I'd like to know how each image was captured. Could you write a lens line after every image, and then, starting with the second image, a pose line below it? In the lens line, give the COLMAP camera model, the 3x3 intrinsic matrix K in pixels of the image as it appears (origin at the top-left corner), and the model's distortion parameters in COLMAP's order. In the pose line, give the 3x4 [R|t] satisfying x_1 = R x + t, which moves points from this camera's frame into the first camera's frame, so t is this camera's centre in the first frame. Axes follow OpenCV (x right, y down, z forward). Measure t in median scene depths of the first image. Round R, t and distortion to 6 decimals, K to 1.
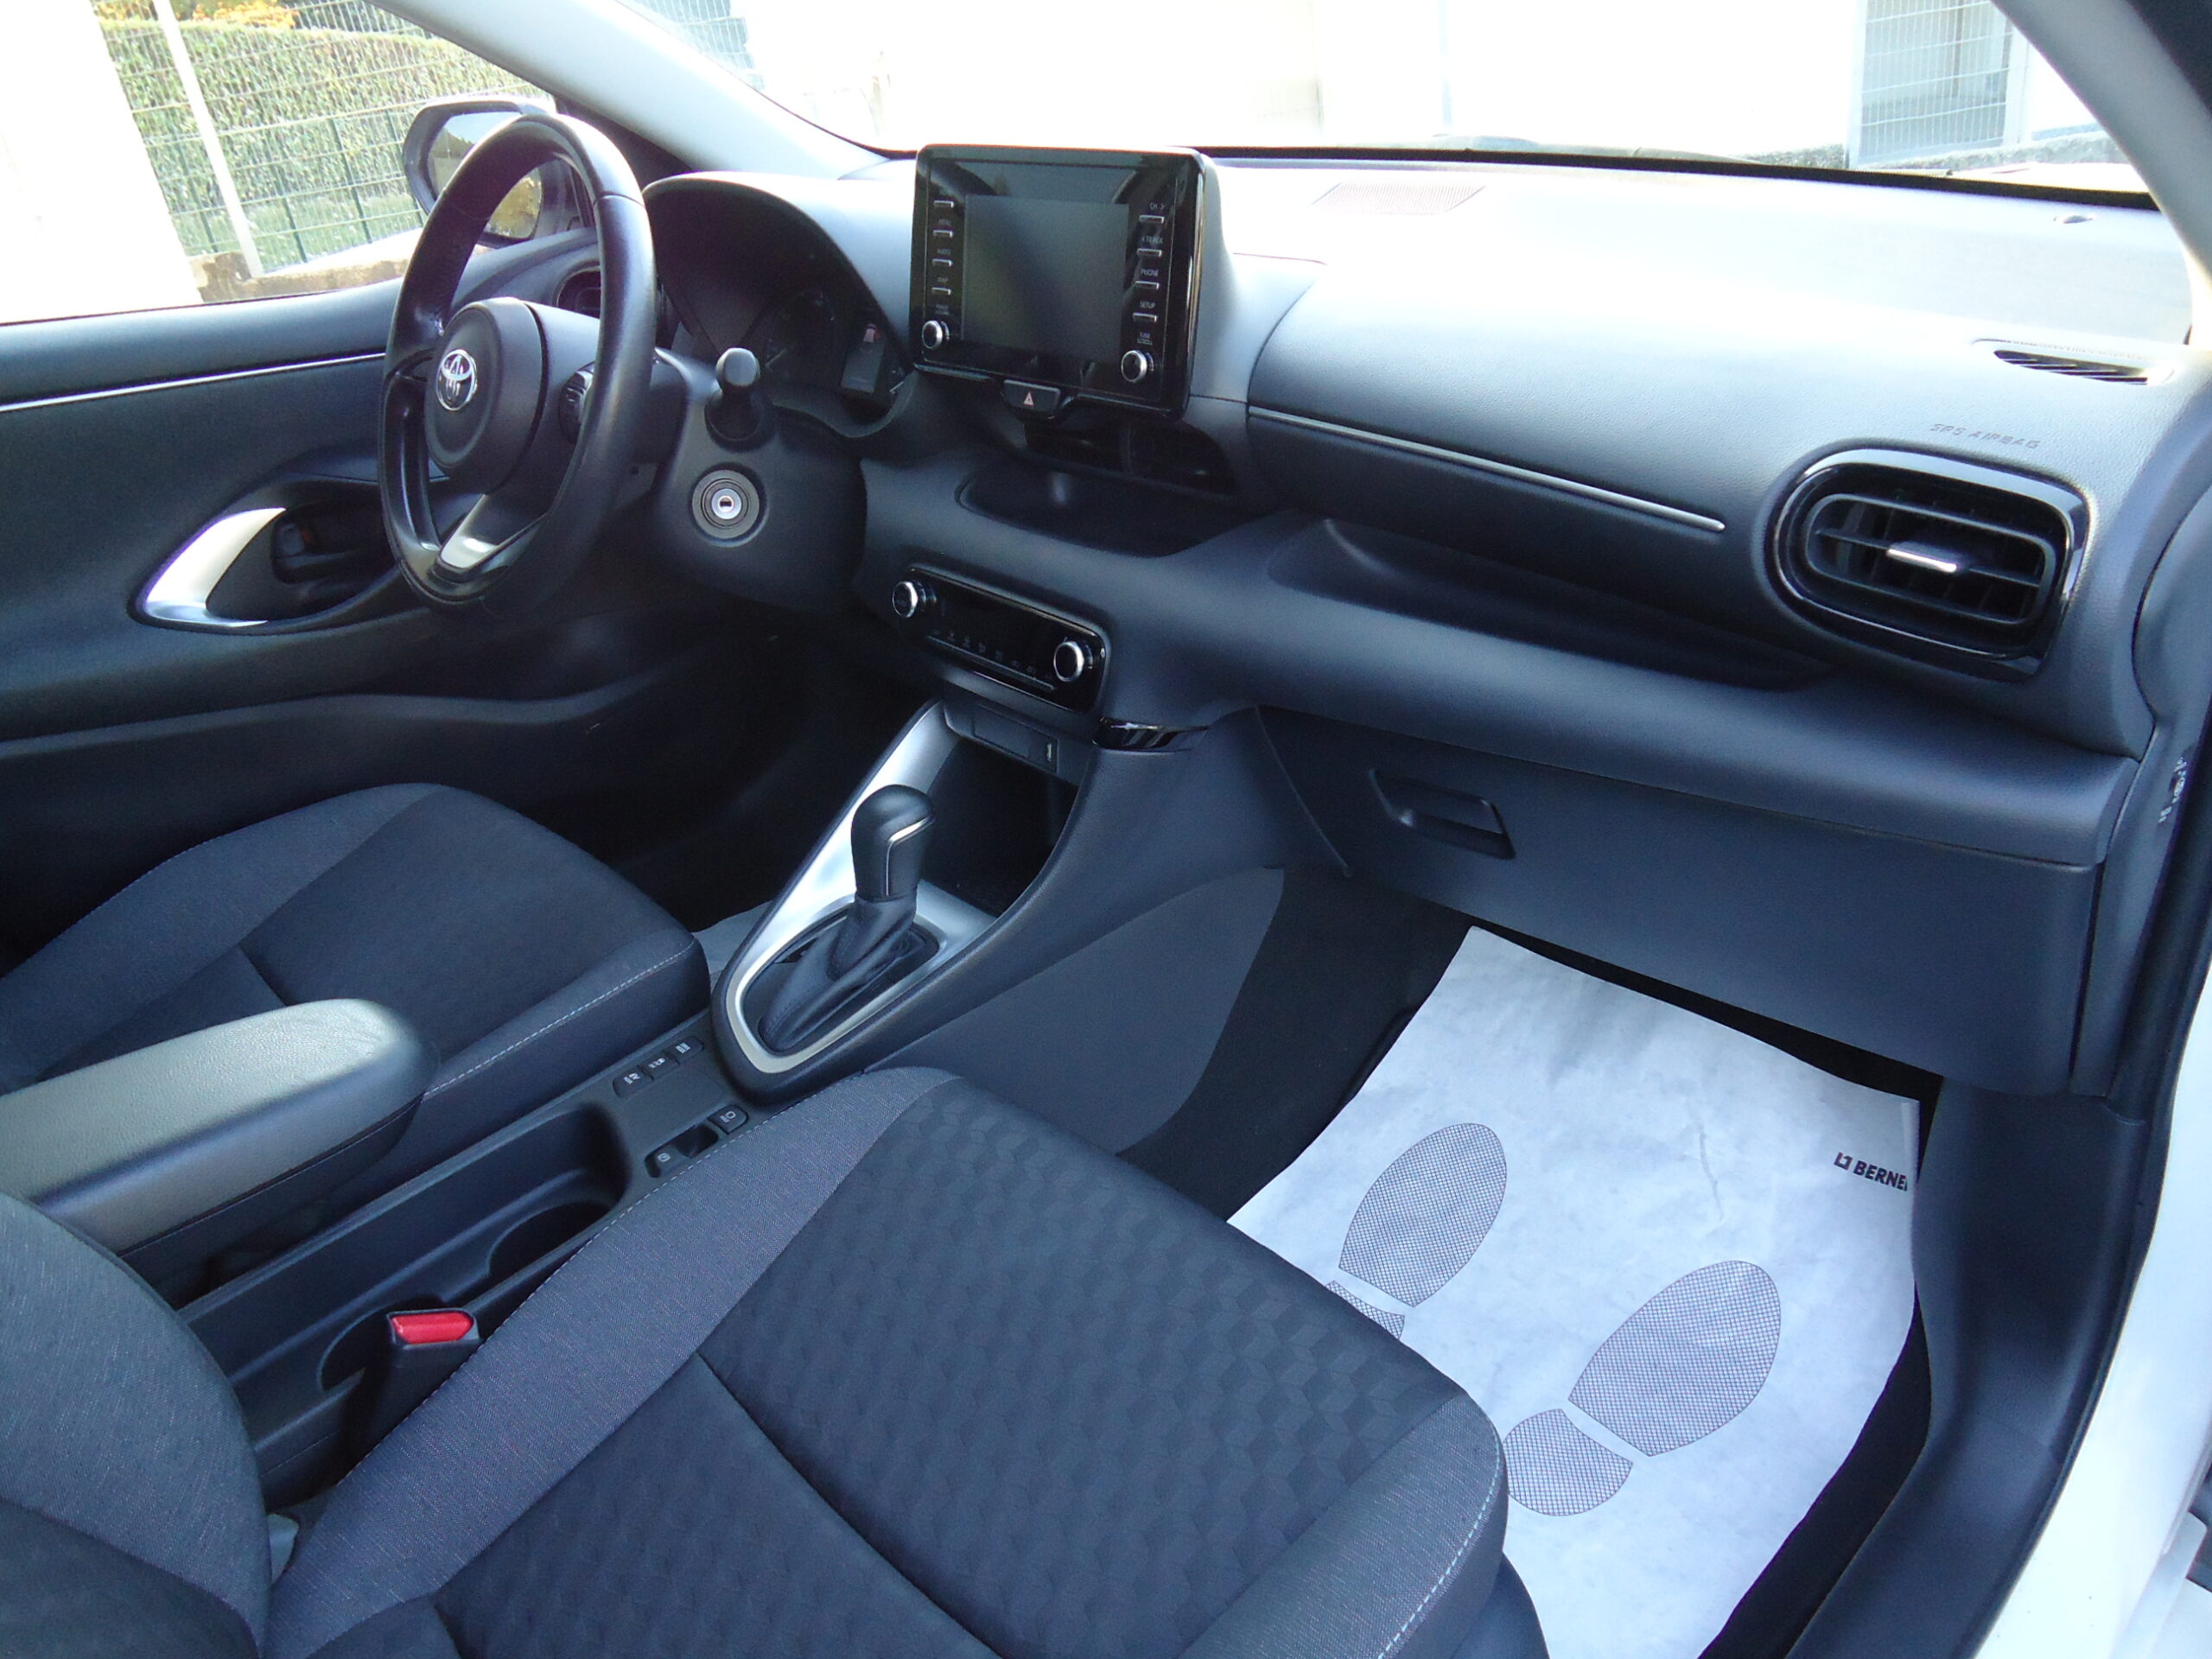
lens RADIAL K [[1601.9, 0, 1106.0], [0, 1601.9, 829.5], [0, 0, 1]] dist [-0.005249, 0.000852]
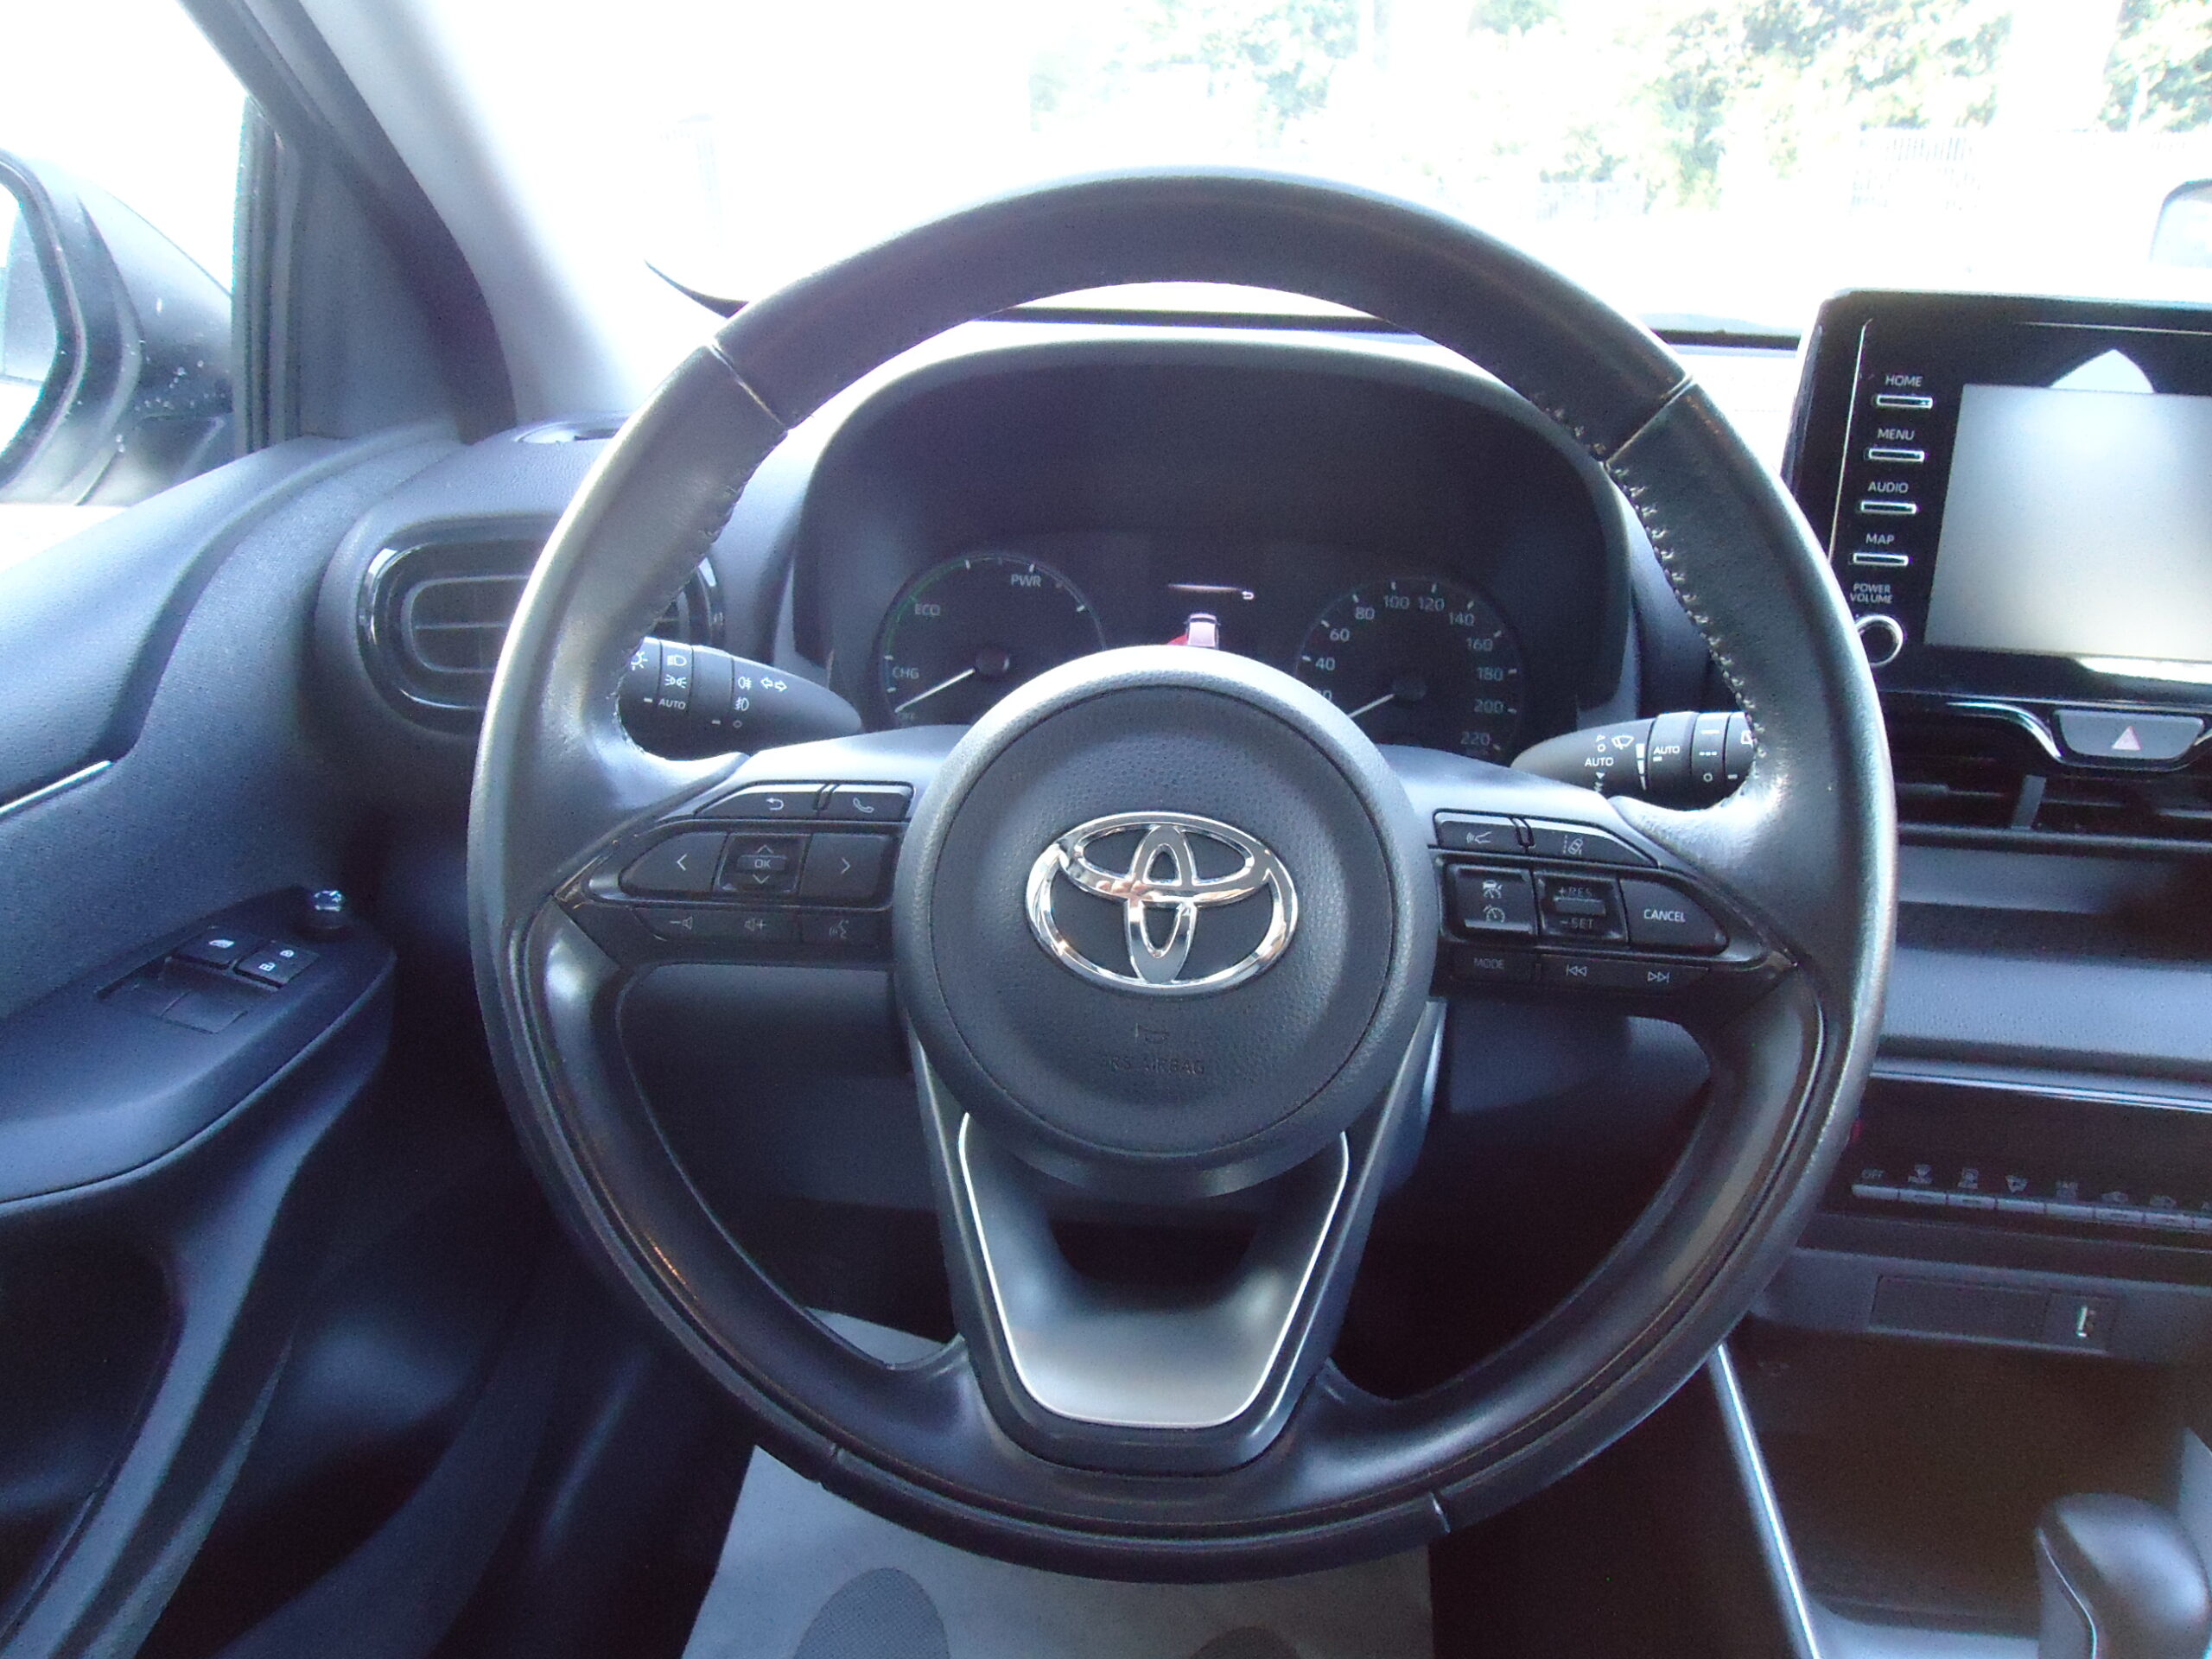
lens RADIAL K [[1601.9, 0, 1106.0], [0, 1601.9, 829.5], [0, 0, 1]] dist [-0.005249, 0.000852]
pose [[0.741771, -0.174704, 0.647498, -0.692191], [0.238863, 0.970983, -0.011656, -0.322771], [-0.626673, 0.163310, 0.761978, 0.818112]]
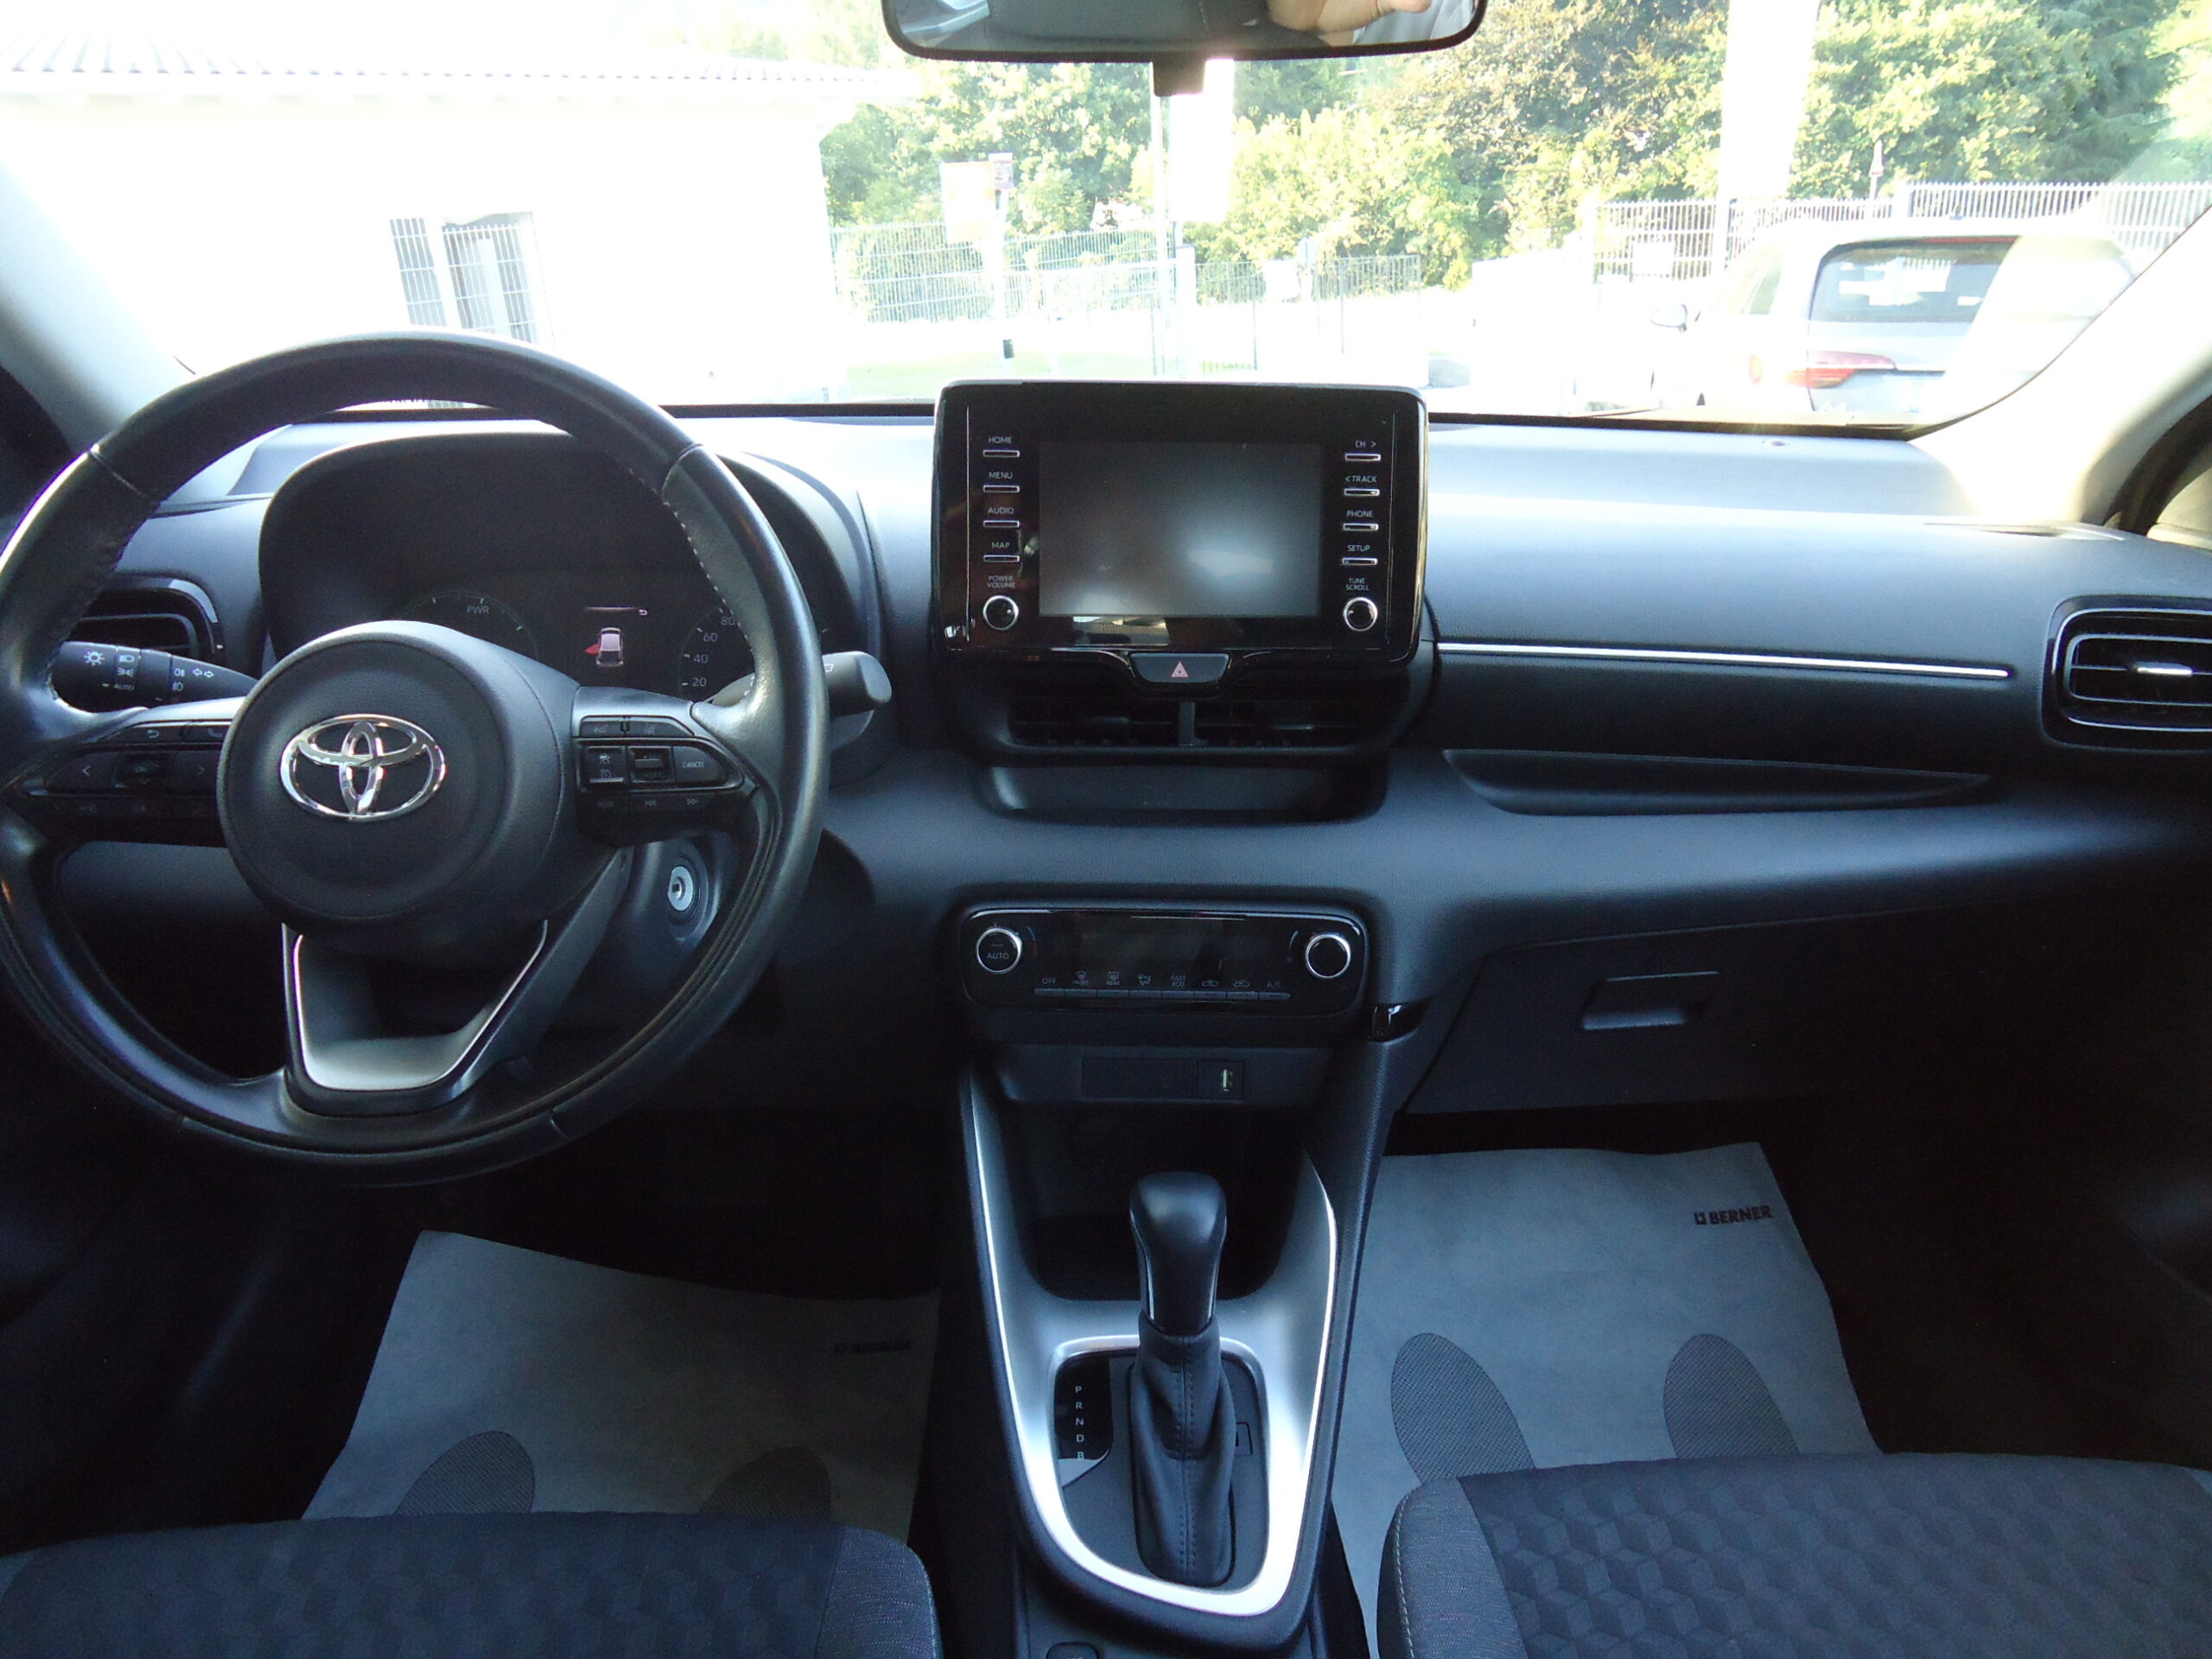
lens RADIAL K [[1614.2, 0, 1106.0], [0, 1614.2, 829.5], [0, 0, 1]] dist [-0.009457, 0.003360]
pose [[0.672379, -0.186815, 0.716245, -0.704408], [0.300844, 0.953073, -0.033834, -0.175917], [-0.676313, 0.238227, 0.697028, 0.467427]]
